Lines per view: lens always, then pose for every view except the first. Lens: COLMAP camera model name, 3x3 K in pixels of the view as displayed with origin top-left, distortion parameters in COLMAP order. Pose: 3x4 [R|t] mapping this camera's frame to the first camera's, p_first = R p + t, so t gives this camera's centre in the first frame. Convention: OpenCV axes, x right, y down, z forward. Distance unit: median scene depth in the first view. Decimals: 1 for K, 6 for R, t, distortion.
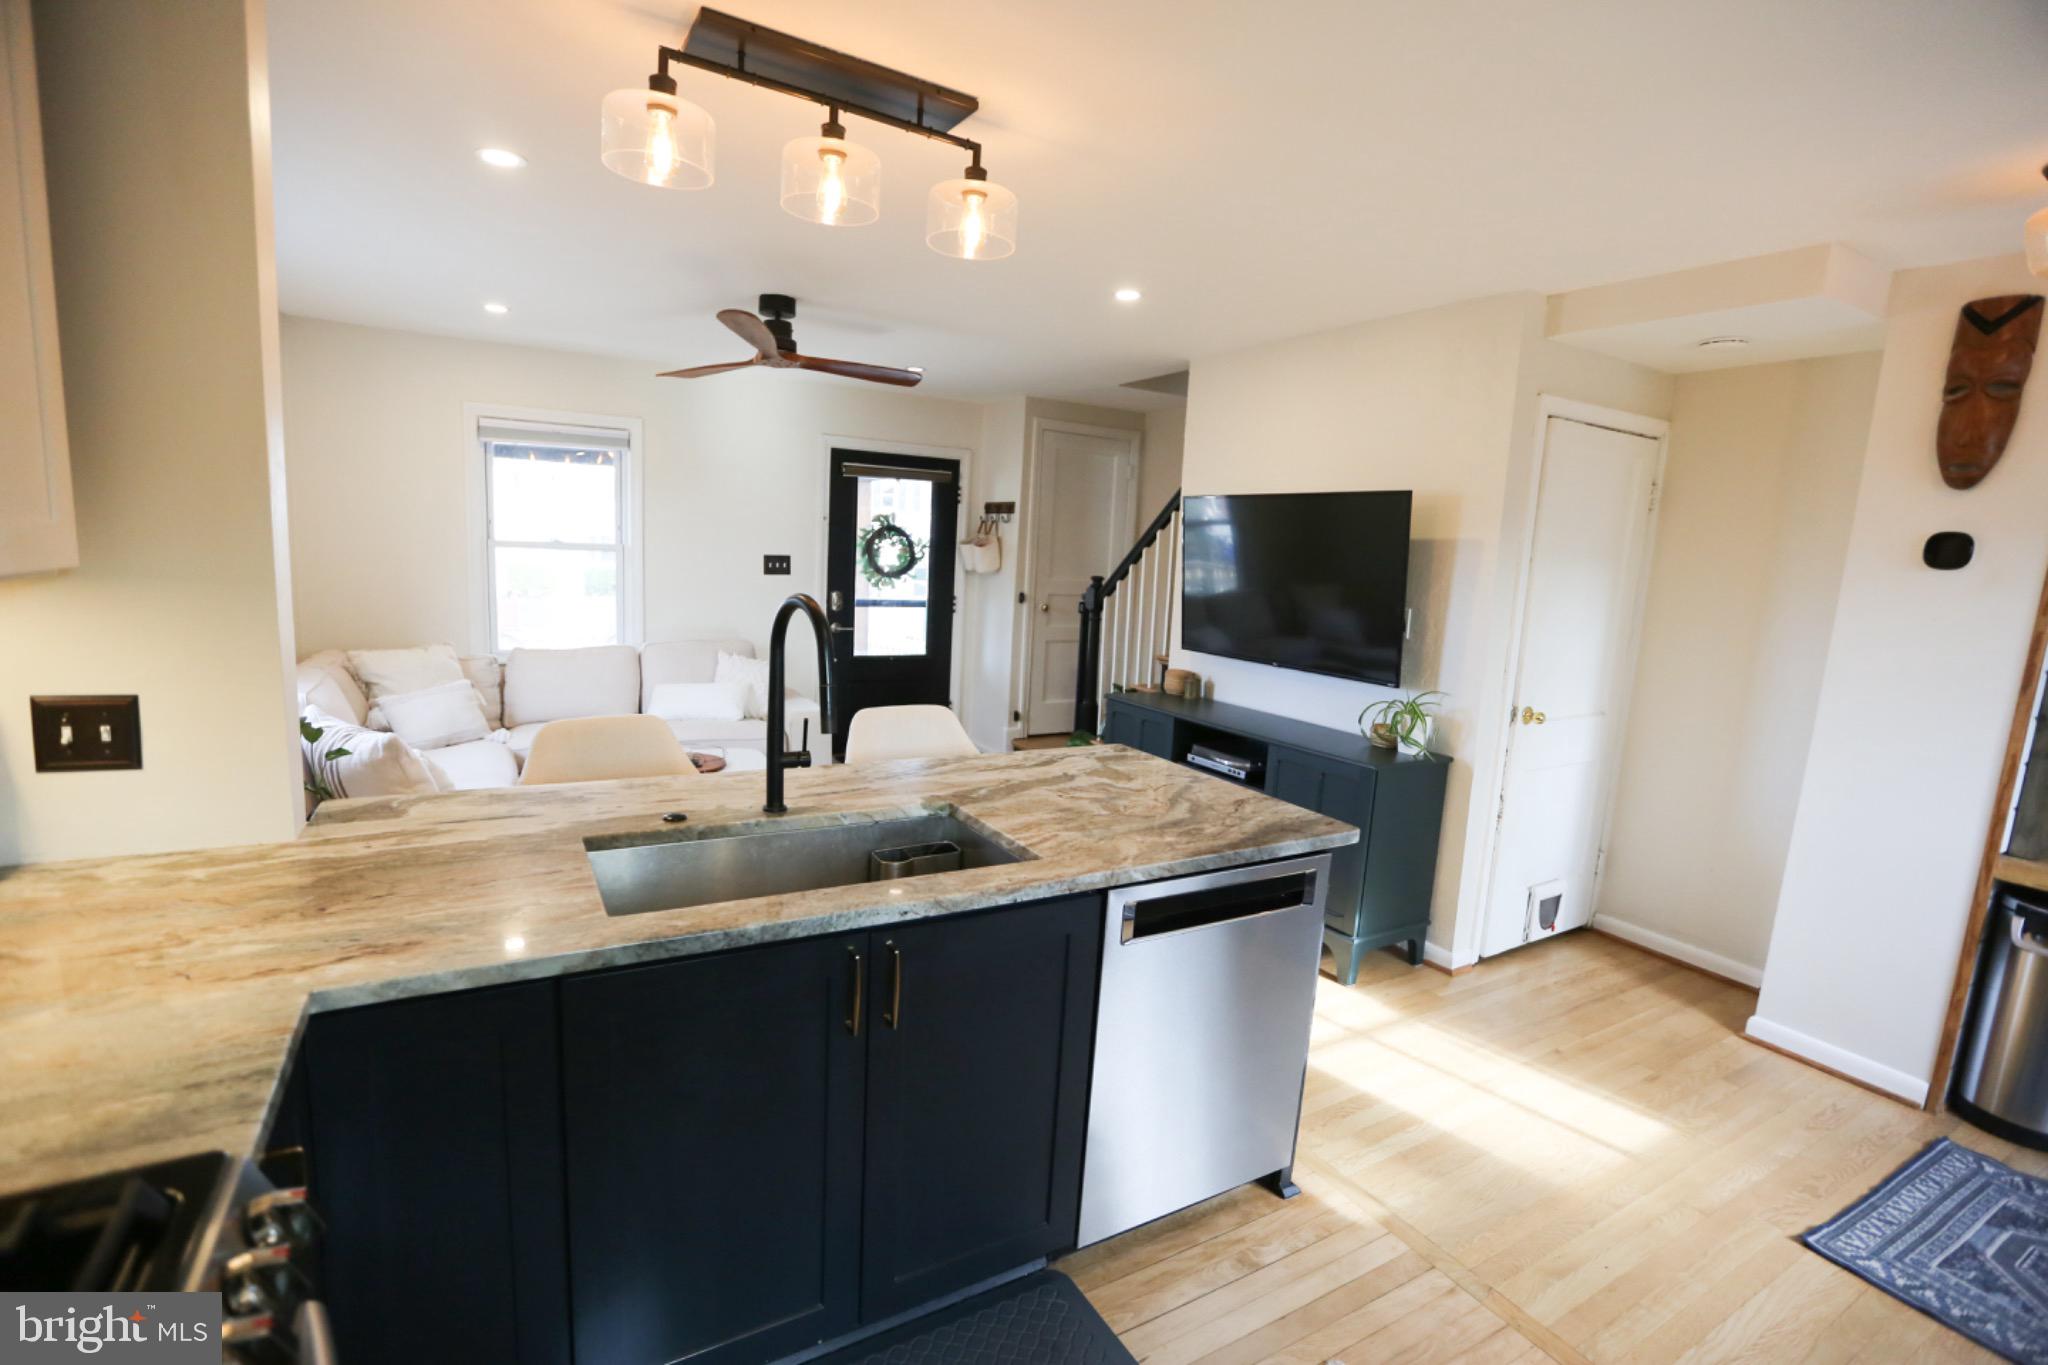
lens RADIAL K [[941.5, 0, 1029.7], [0, 941.5, 691.5], [0, 0, 1]] dist [-0.050507, 0.017379]
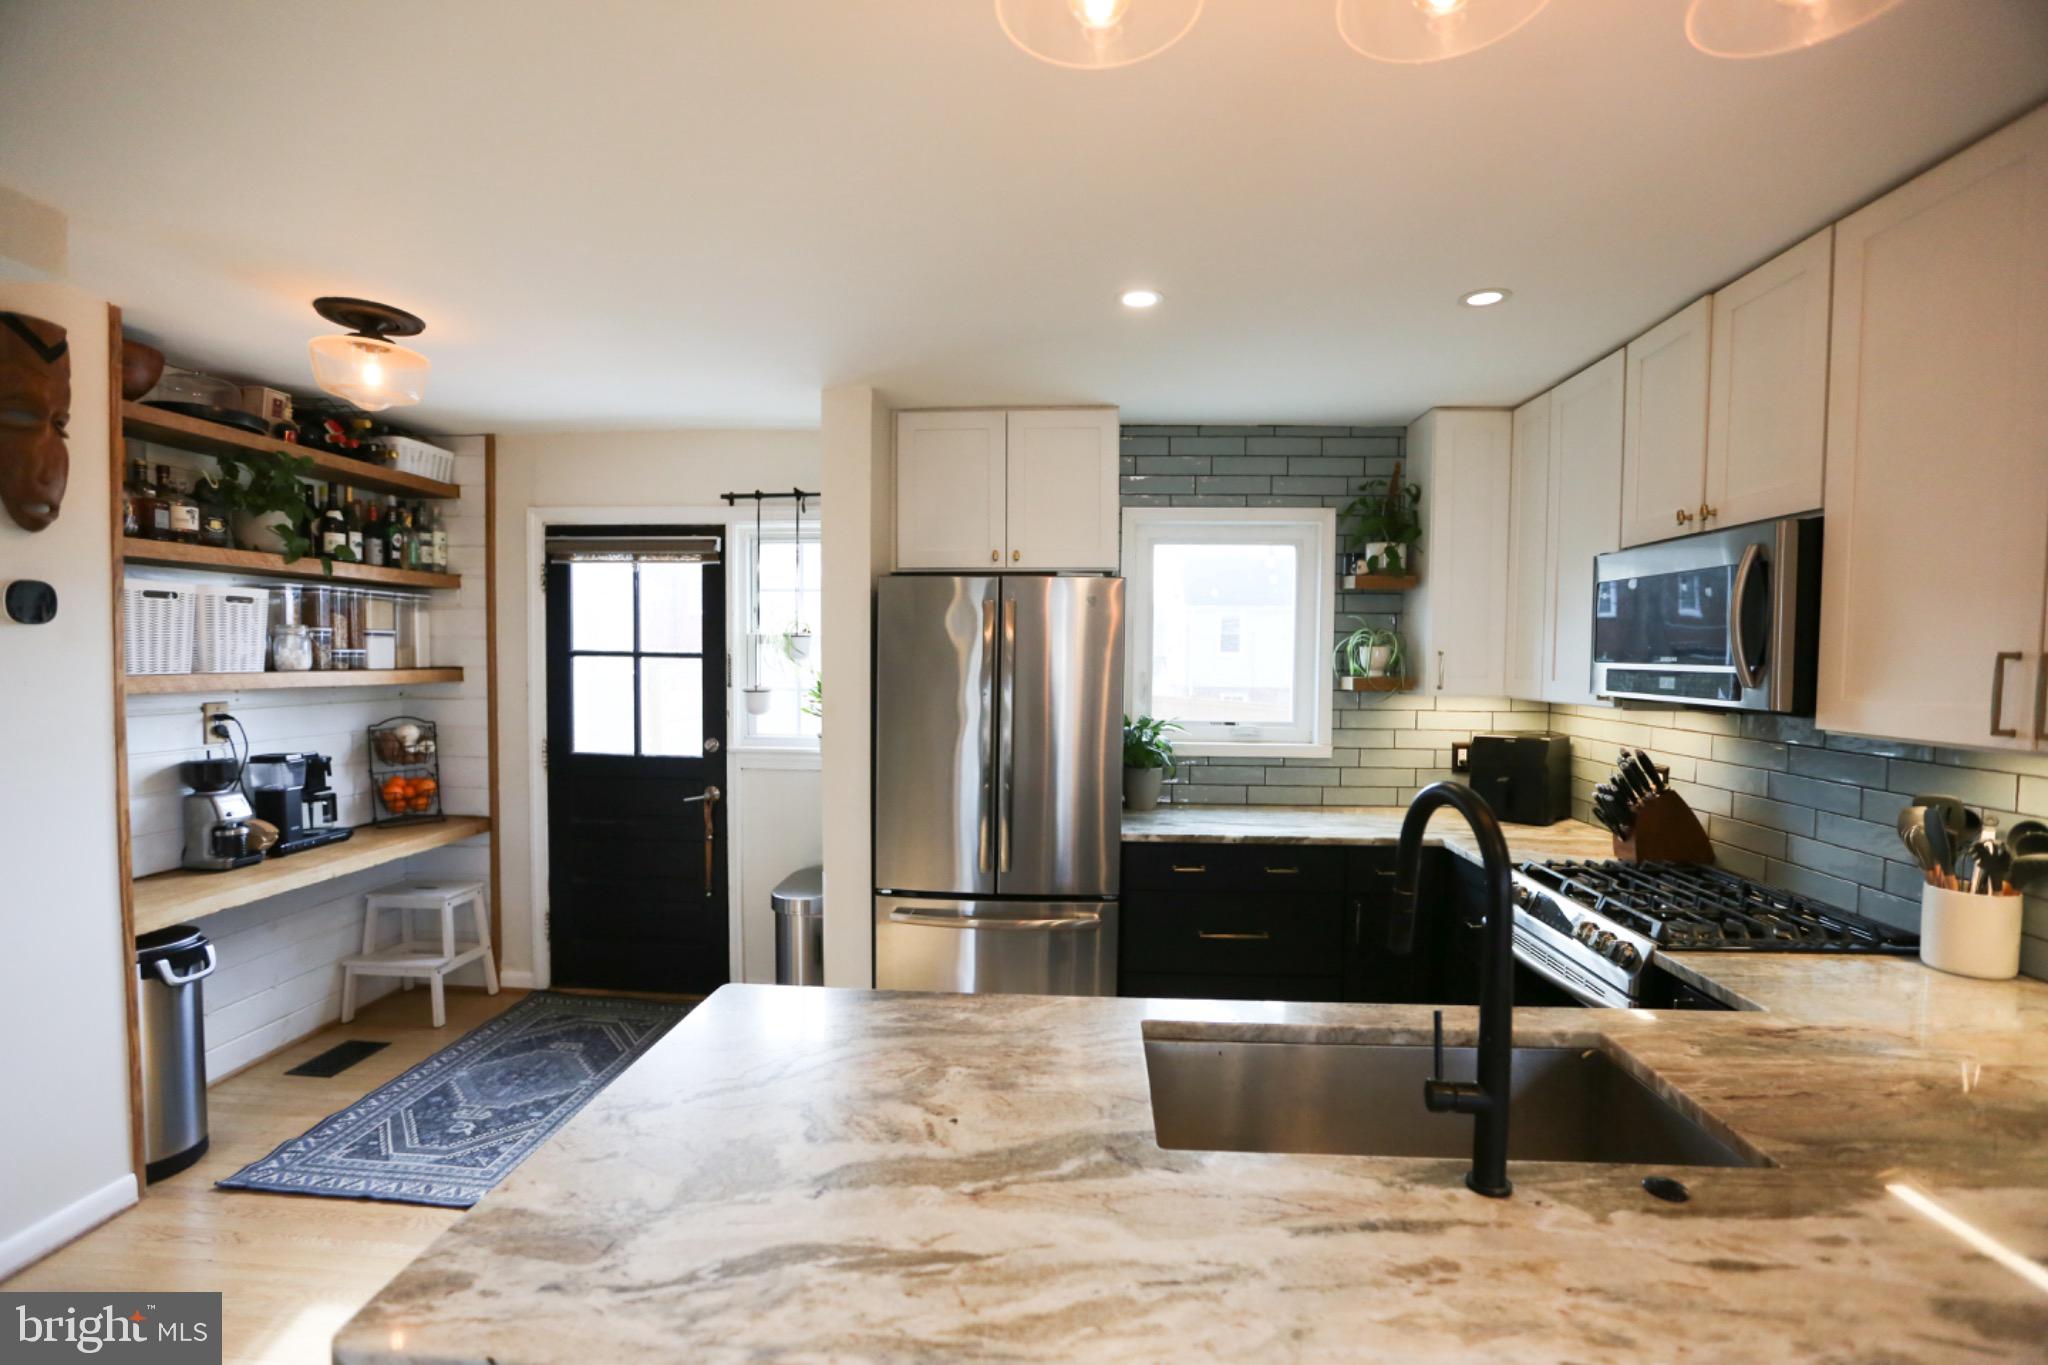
lens RADIAL K [[941.5, 0, 1029.7], [0, 941.5, 691.5], [0, 0, 1]] dist [-0.050507, 0.017379]
pose [[-0.823898, -0.087222, 0.559986, -0.283618], [0.030164, 0.979937, 0.197012, -0.239365], [-0.565934, 0.179209, -0.804737, 1.331679]]
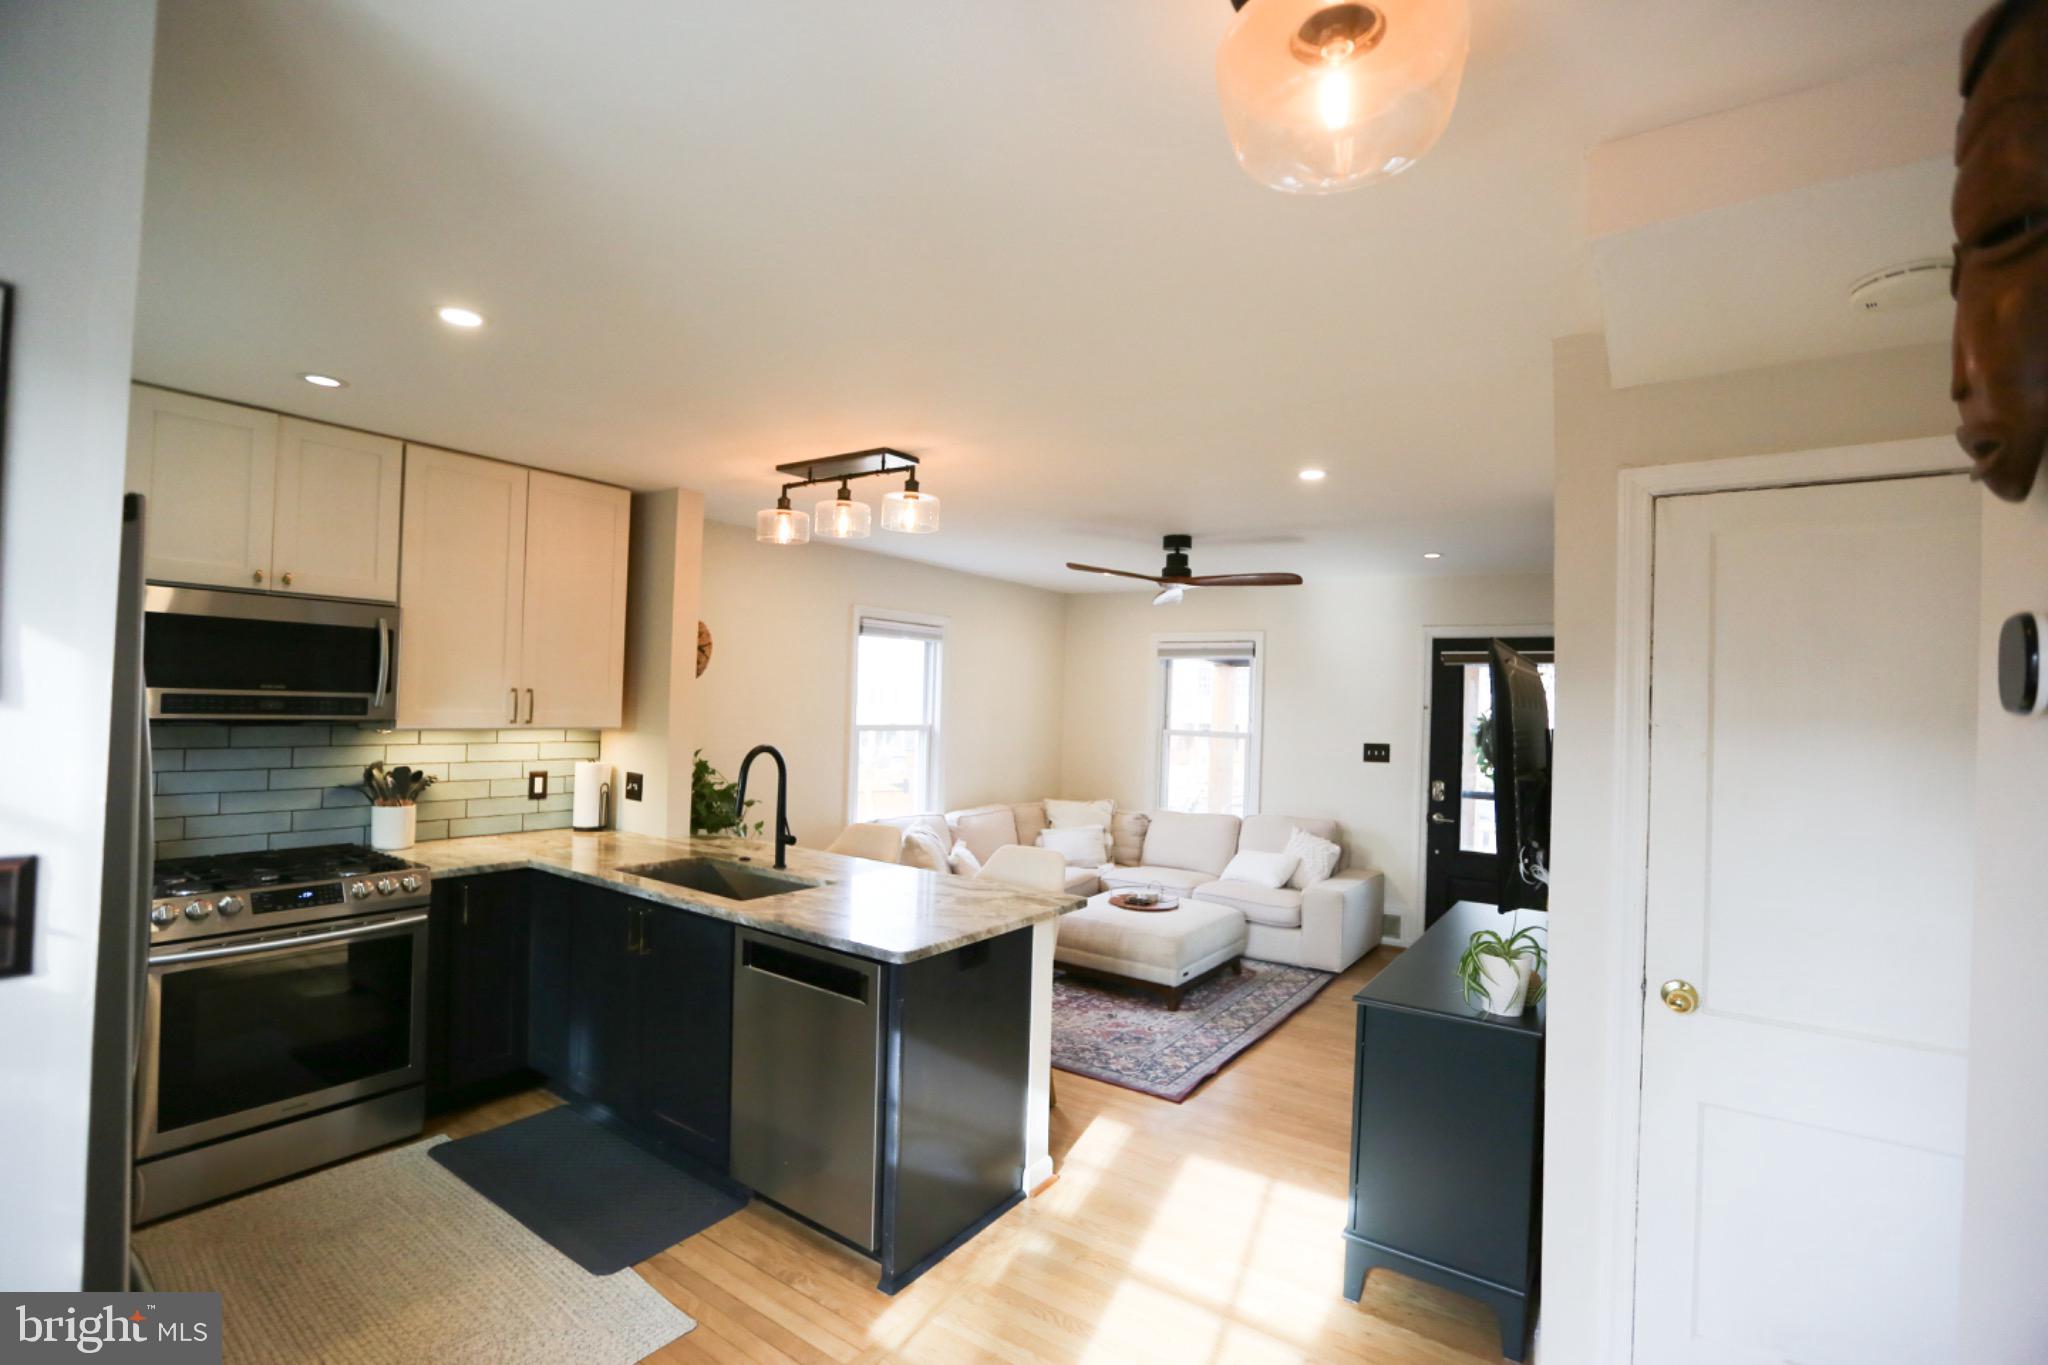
lens RADIAL K [[941.5, 0, 1029.7], [0, 941.5, 691.5], [0, 0, 1]] dist [-0.050507, 0.017379]
pose [[0.411138, -0.049587, -0.910224, 1.377519], [-0.147617, 0.981718, -0.120159, -0.050289], [0.899542, 0.183766, 0.396301, 0.583484]]
